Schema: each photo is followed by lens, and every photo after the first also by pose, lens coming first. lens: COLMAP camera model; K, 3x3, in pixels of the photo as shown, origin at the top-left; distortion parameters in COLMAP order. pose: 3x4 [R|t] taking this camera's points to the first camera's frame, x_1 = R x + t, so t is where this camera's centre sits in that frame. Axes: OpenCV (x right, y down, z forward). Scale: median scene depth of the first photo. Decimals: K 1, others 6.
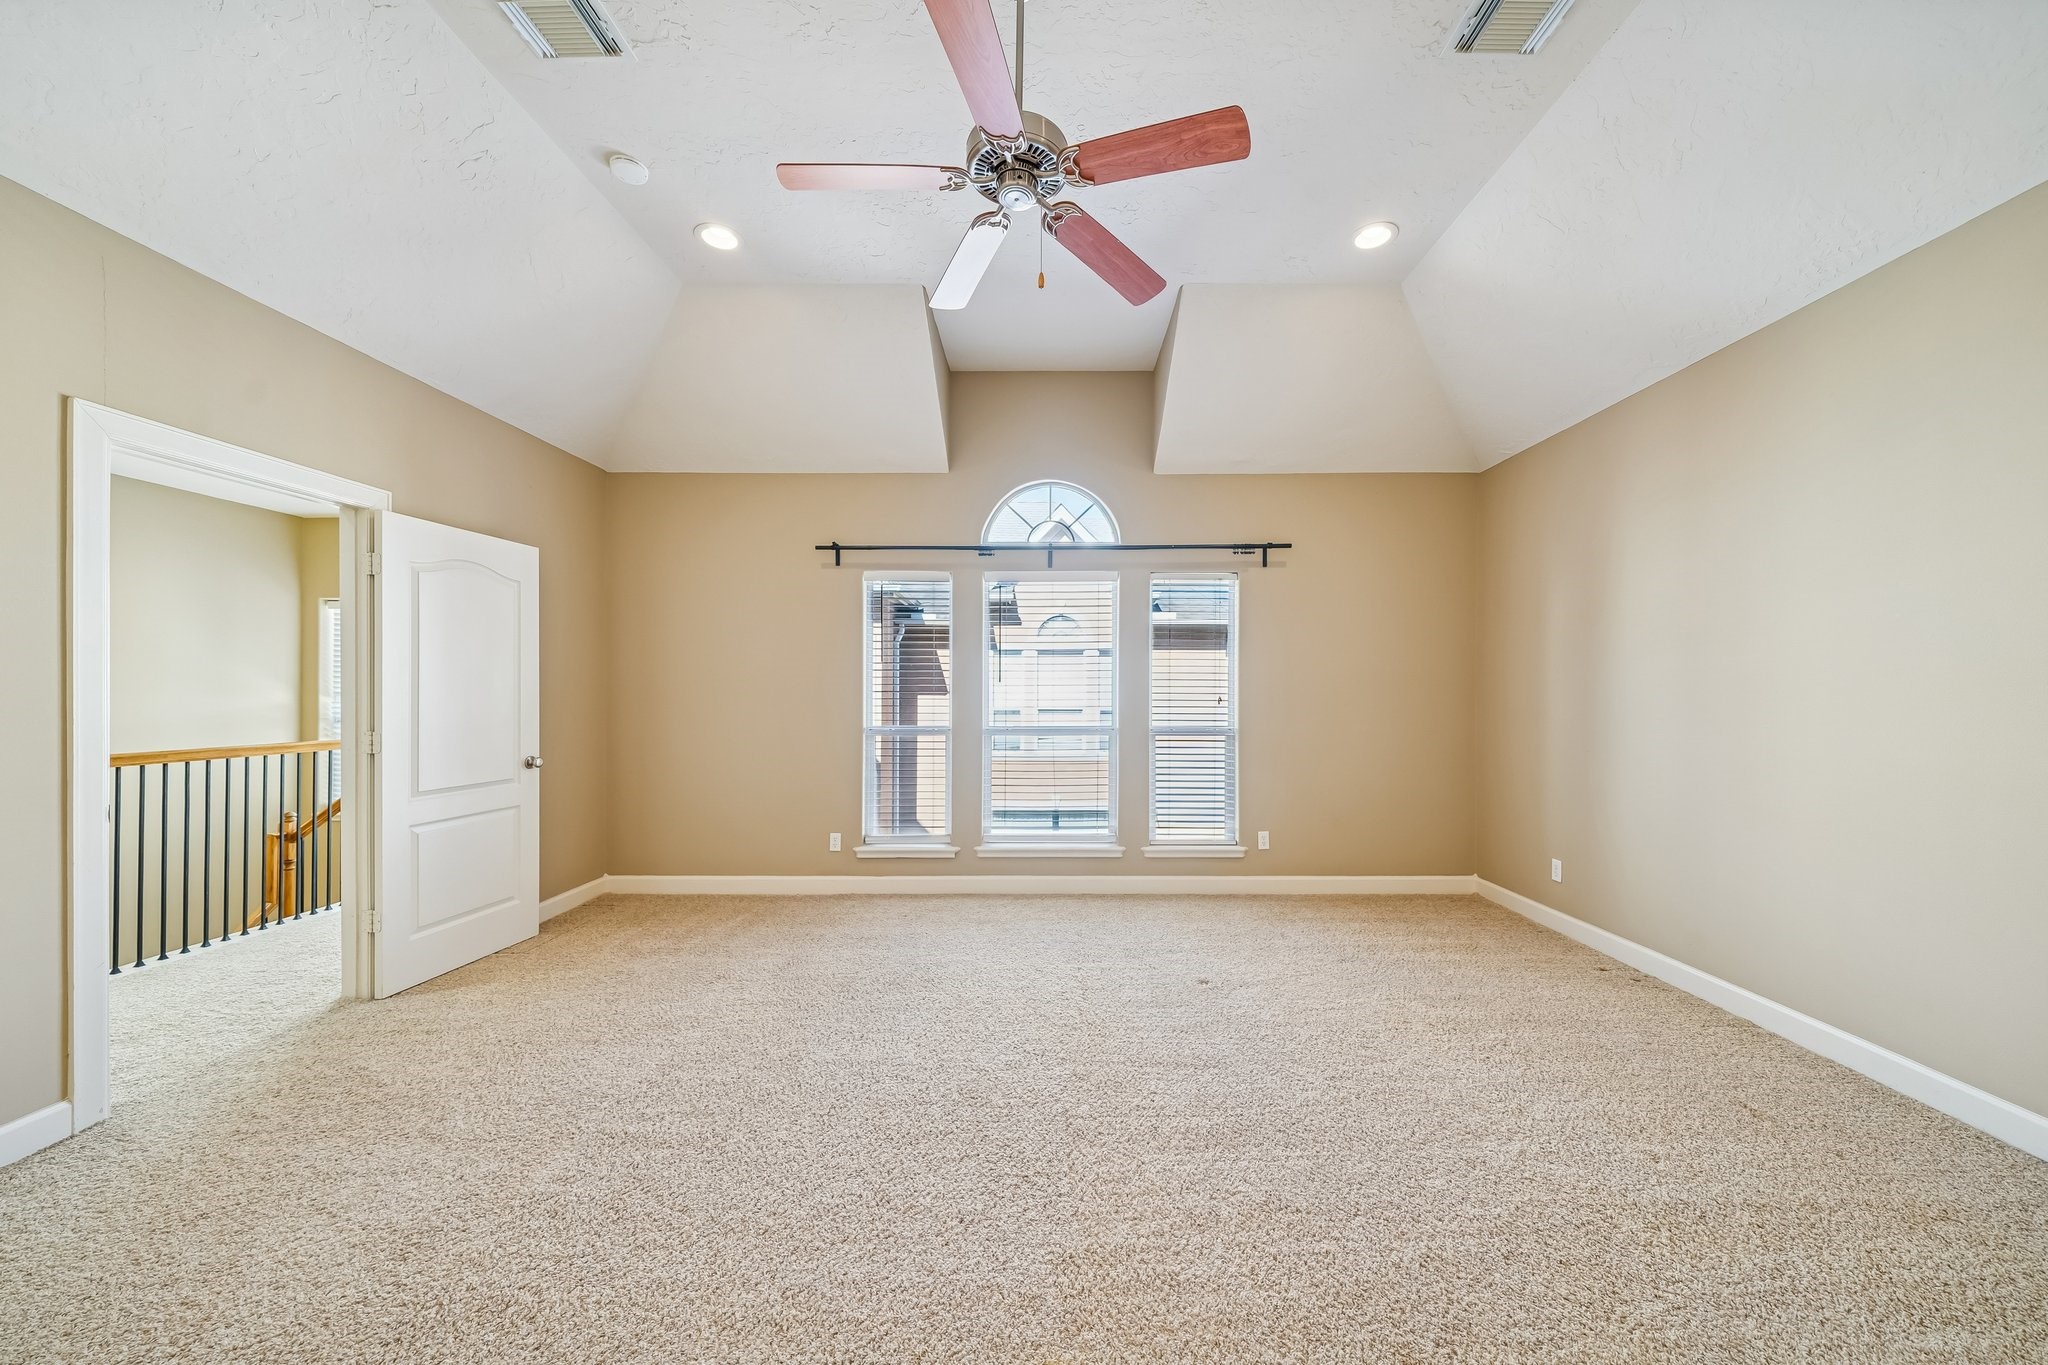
lens RADIAL K [[705.2, 0, 1039.9], [0, 705.2, 694.1], [0, 0, 1]] dist [0.002820, 0.000105]
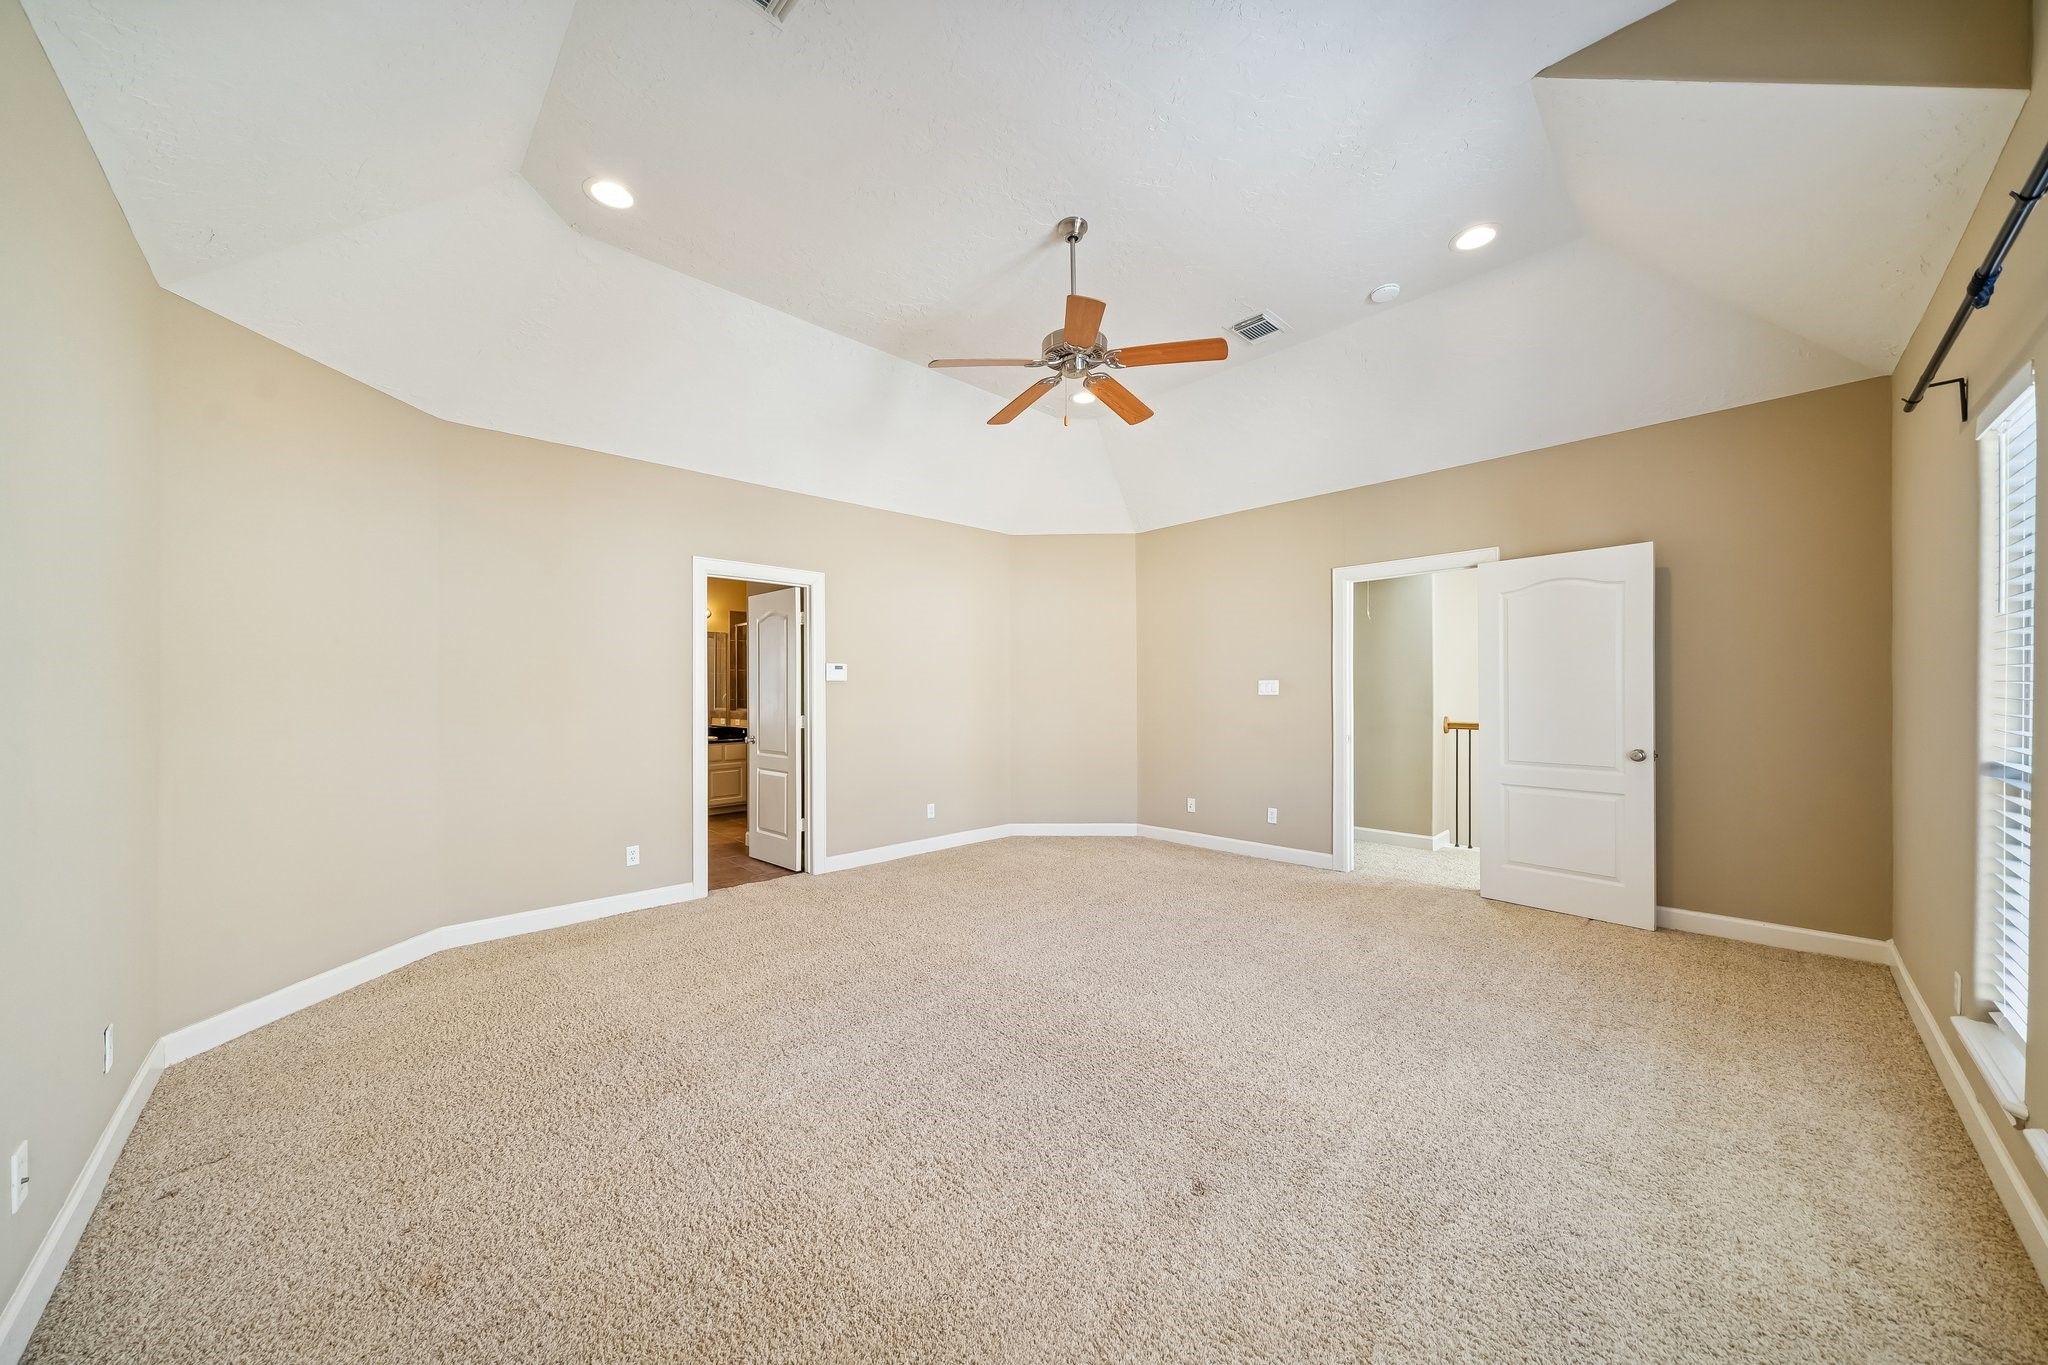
lens RADIAL K [[705.2, 0, 1029.8], [0, 705.2, 689.3], [0, 0, 1]] dist [0.002820, 0.000105]
pose [[-0.703125, 0.003930, -0.711056, 0.629846], [0.010438, 0.999934, -0.004796, -0.003197], [0.710990, -0.010794, -0.703119, 1.111883]]
